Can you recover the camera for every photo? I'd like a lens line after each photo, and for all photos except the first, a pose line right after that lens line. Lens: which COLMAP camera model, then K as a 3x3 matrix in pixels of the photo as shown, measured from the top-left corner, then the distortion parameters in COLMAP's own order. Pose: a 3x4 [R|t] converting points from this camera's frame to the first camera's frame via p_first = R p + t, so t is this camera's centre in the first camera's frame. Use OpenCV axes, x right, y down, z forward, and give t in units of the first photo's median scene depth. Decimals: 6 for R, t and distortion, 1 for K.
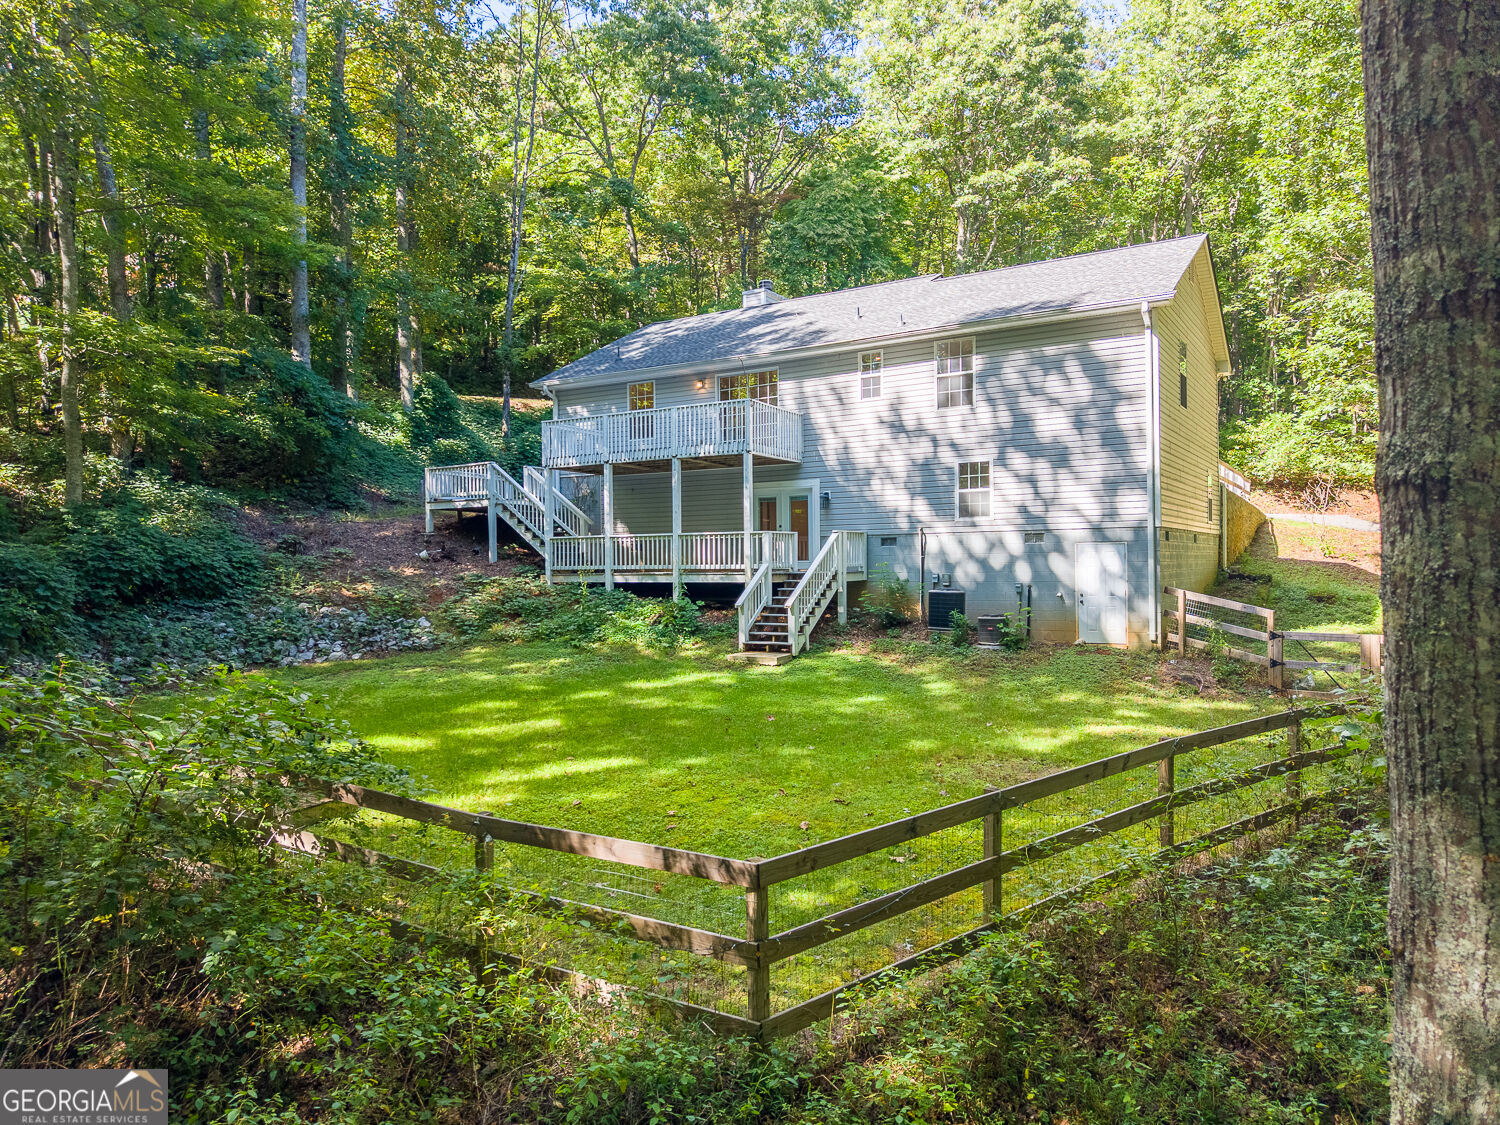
lens RADIAL K [[998.9, 0, 748.5], [0, 998.9, 568.5], [0, 0, 1]] dist [0.087960, -0.110724]
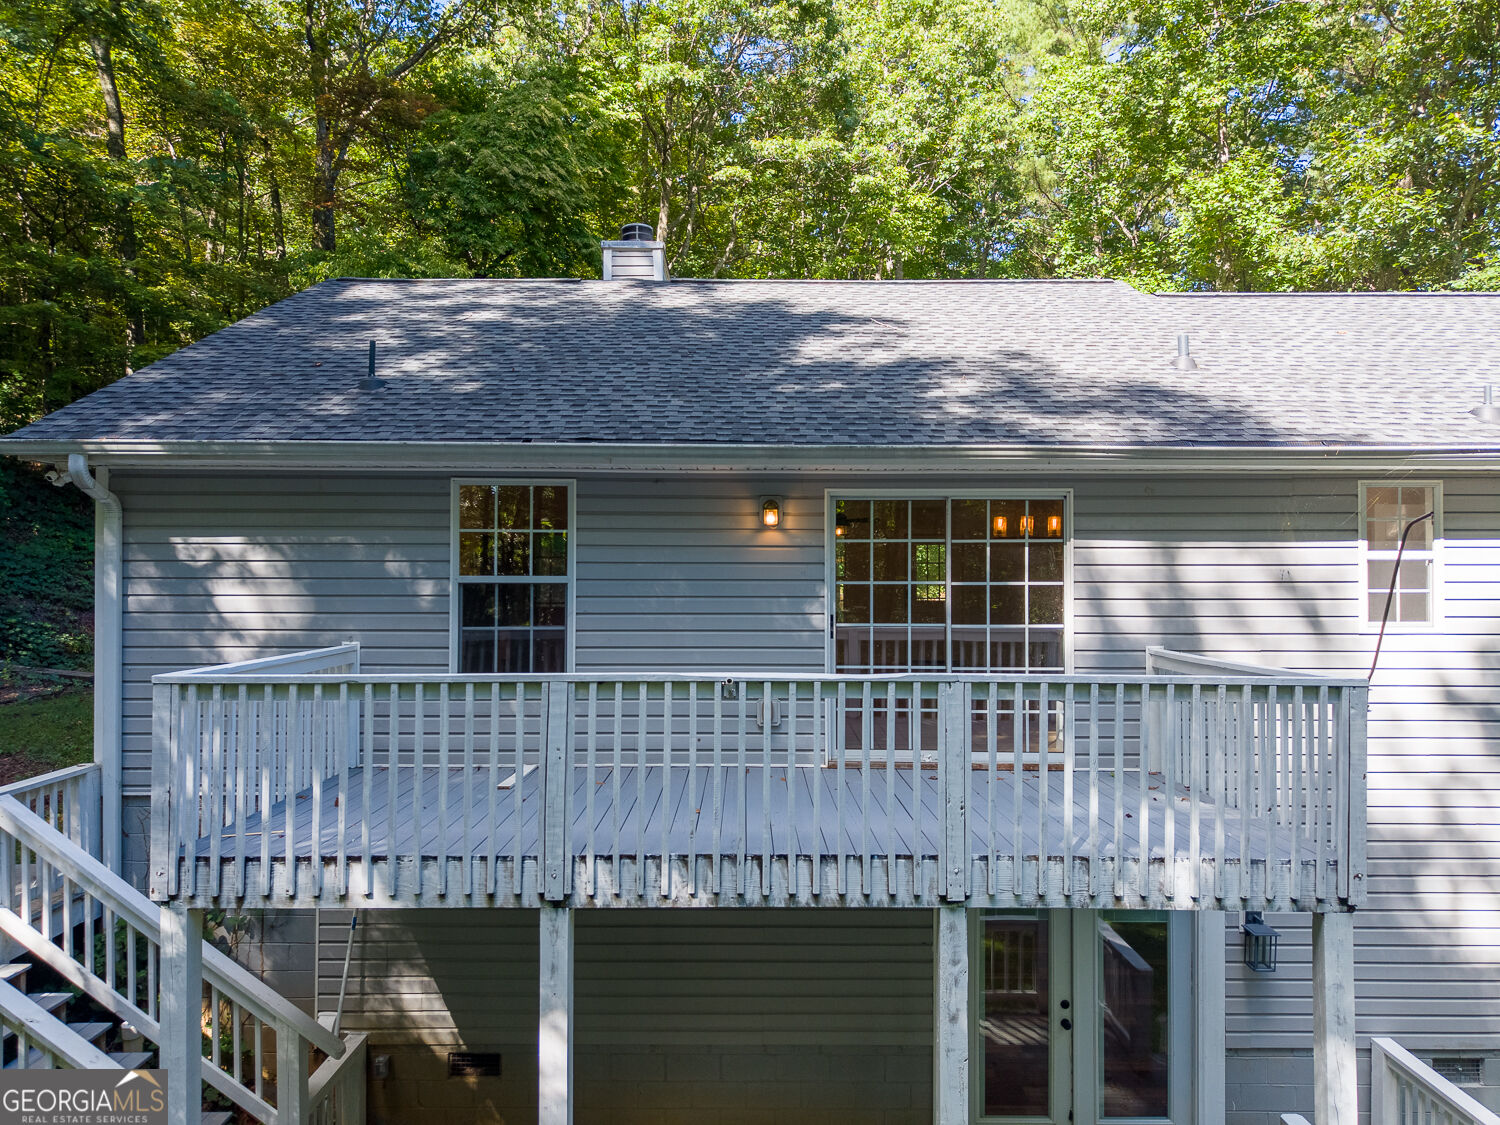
lens RADIAL K [[1004.0, 0, 746.7], [0, 1004.0, 566.2], [0, 0, 1]] dist [0.037563, -0.038238]
pose [[0.851337, 0.017292, 0.524334, -0.228487], [-0.008970, 0.999790, -0.018408, -0.179143], [-0.524542, 0.010968, 0.851314, 0.824876]]
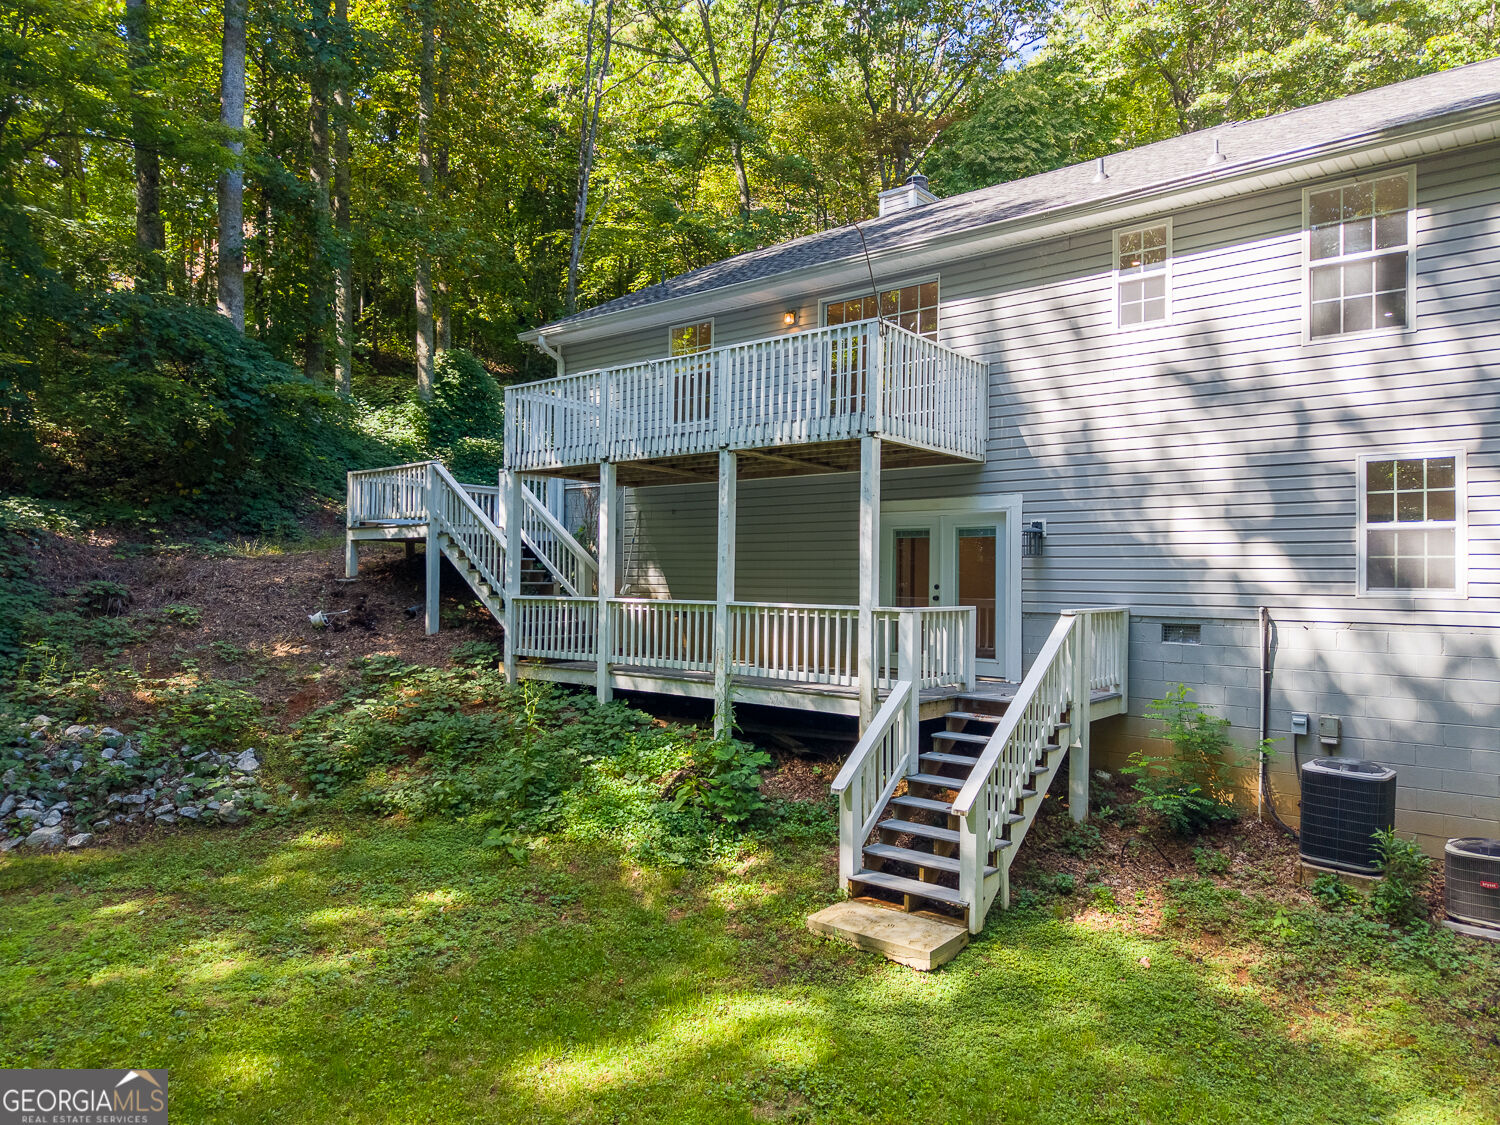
lens RADIAL K [[1004.0, 0, 746.7], [0, 1004.0, 566.2], [0, 0, 1]] dist [0.037563, -0.038238]
pose [[0.989605, 0.019805, -0.142445, 0.008920], [-0.022389, 0.999612, -0.016561, -0.044416], [0.142062, 0.019578, 0.989664, 0.505224]]
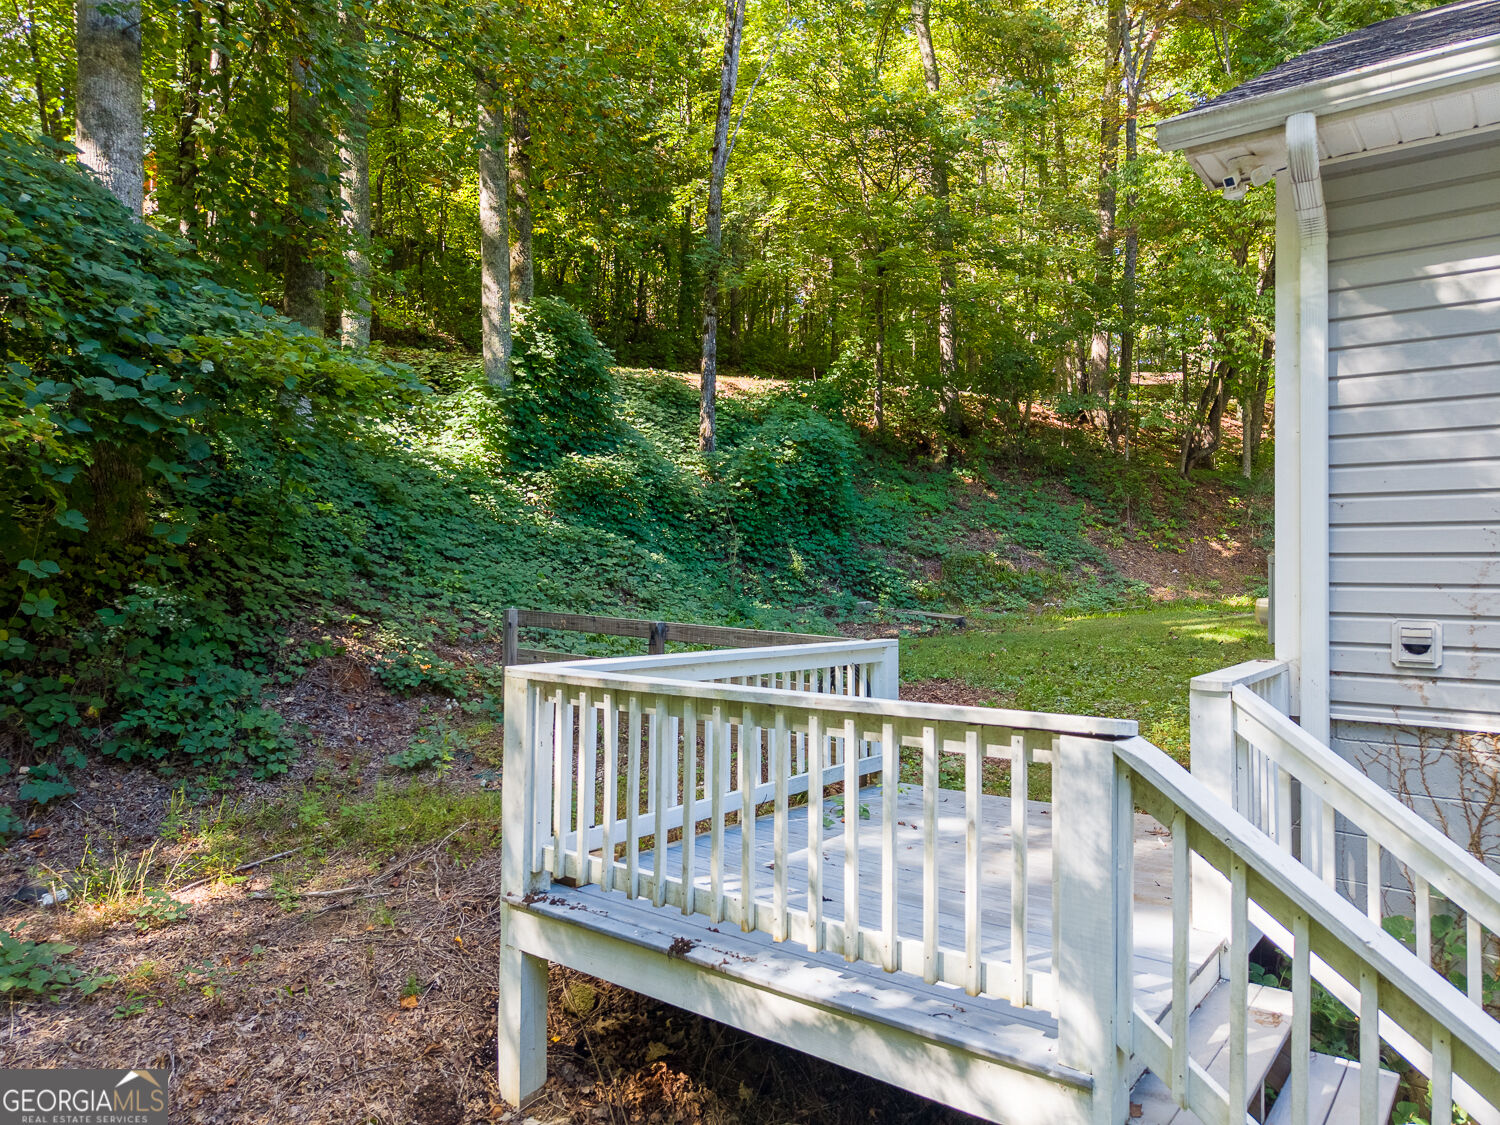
lens RADIAL K [[998.9, 0, 748.5], [0, 998.9, 568.5], [0, 0, 1]] dist [0.087960, -0.110724]
pose [[0.993976, 0.019506, -0.107846, -0.316109], [-0.020276, 0.999776, -0.006047, -0.134796], [0.107704, 0.008197, 0.994149, 1.004970]]
